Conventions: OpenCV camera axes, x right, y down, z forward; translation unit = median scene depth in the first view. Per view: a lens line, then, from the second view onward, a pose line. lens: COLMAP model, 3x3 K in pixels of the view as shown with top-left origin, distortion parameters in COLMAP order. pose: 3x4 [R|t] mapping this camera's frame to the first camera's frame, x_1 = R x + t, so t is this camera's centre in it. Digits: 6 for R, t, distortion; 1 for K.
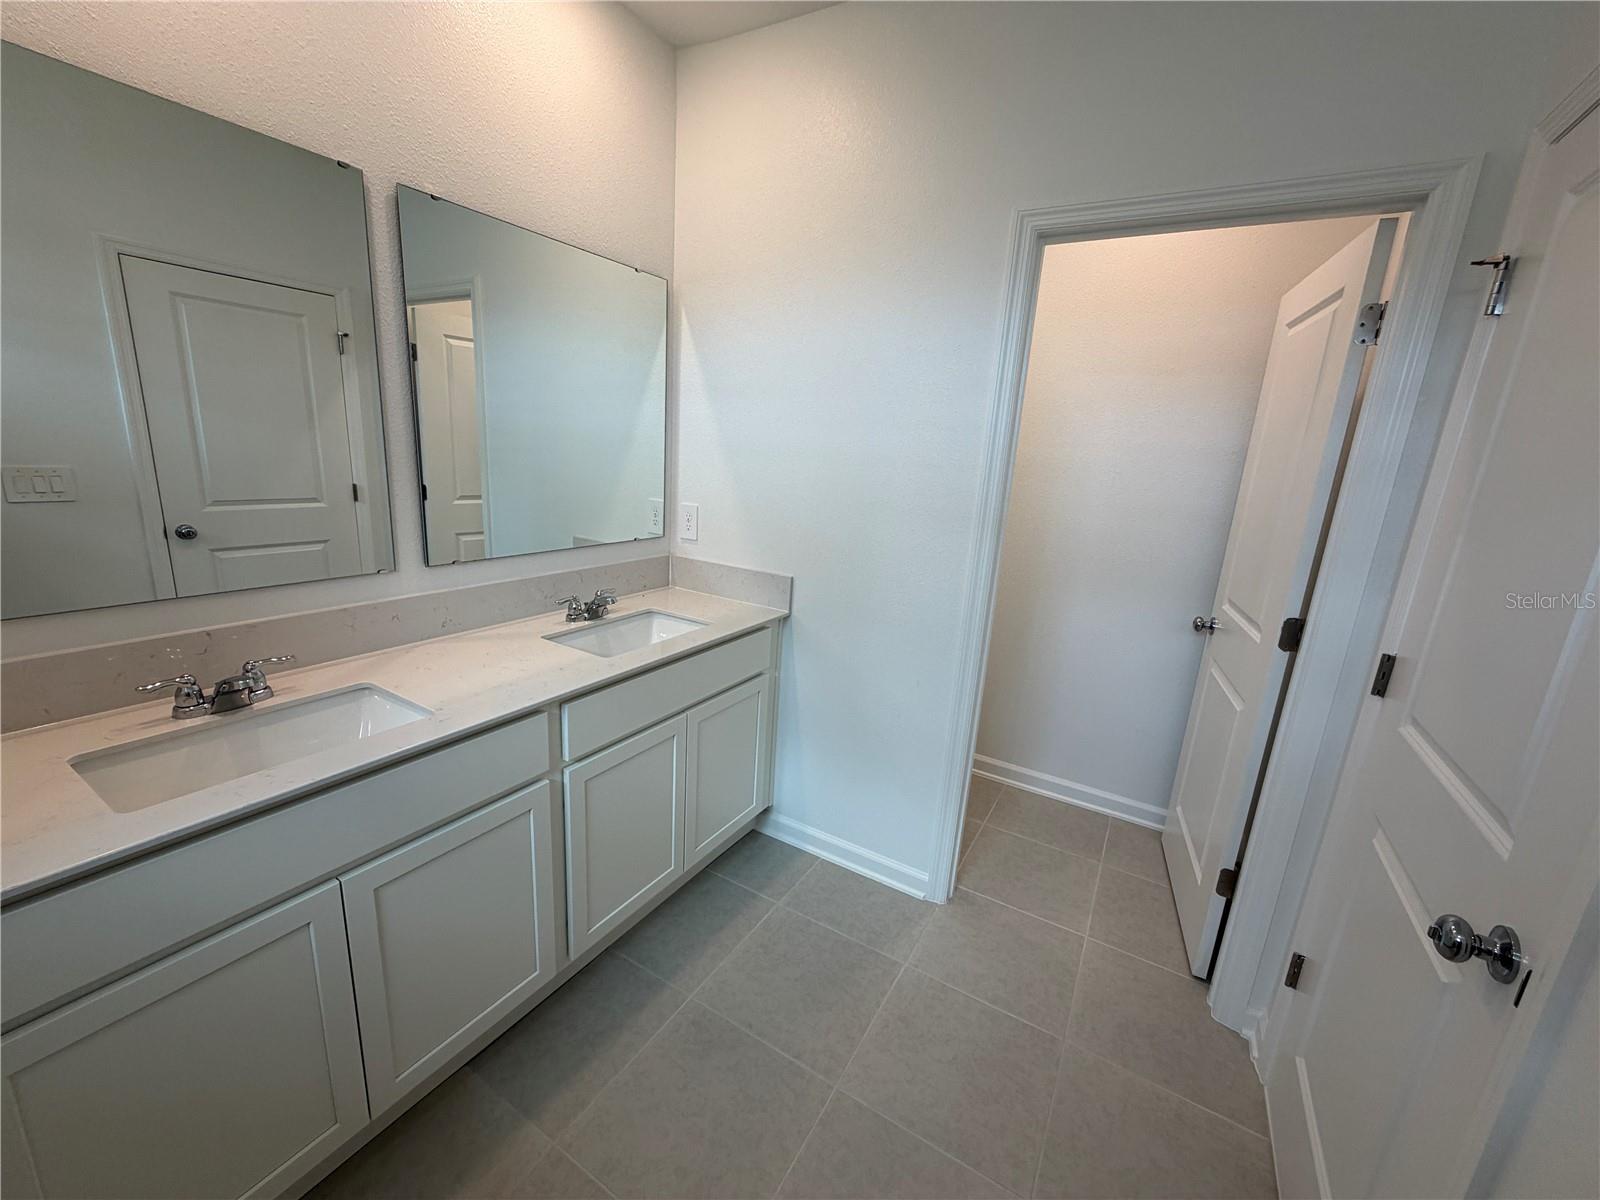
lens RADIAL K [[637.0, 0, 794.1], [0, 637.0, 597.5], [0, 0, 1]] dist [-0.001201, 0.000188]
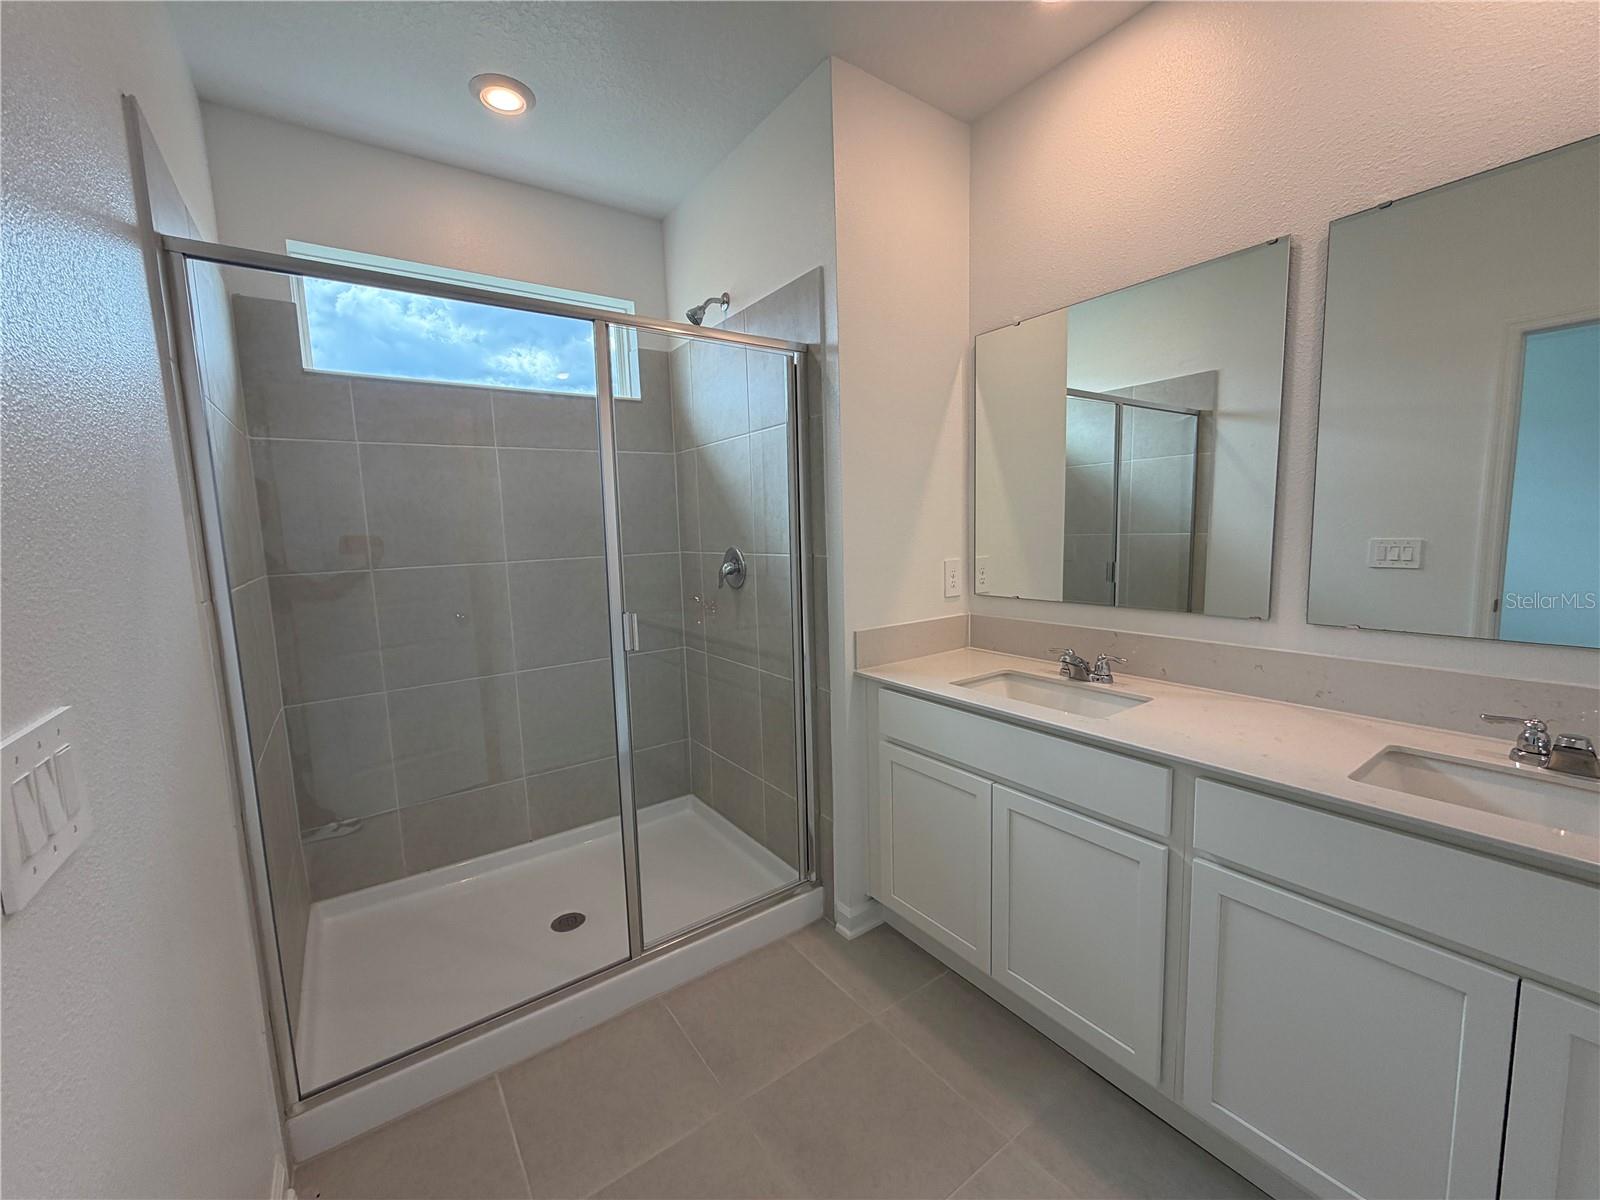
lens RADIAL K [[637.0, 0, 794.1], [0, 637.0, 597.5], [0, 0, 1]] dist [-0.001201, 0.000188]
pose [[-0.400812, 0.057108, -0.914378, 0.632719], [-0.204548, 0.967284, 0.150075, -0.083015], [0.893034, 0.247186, -0.376018, 0.805123]]
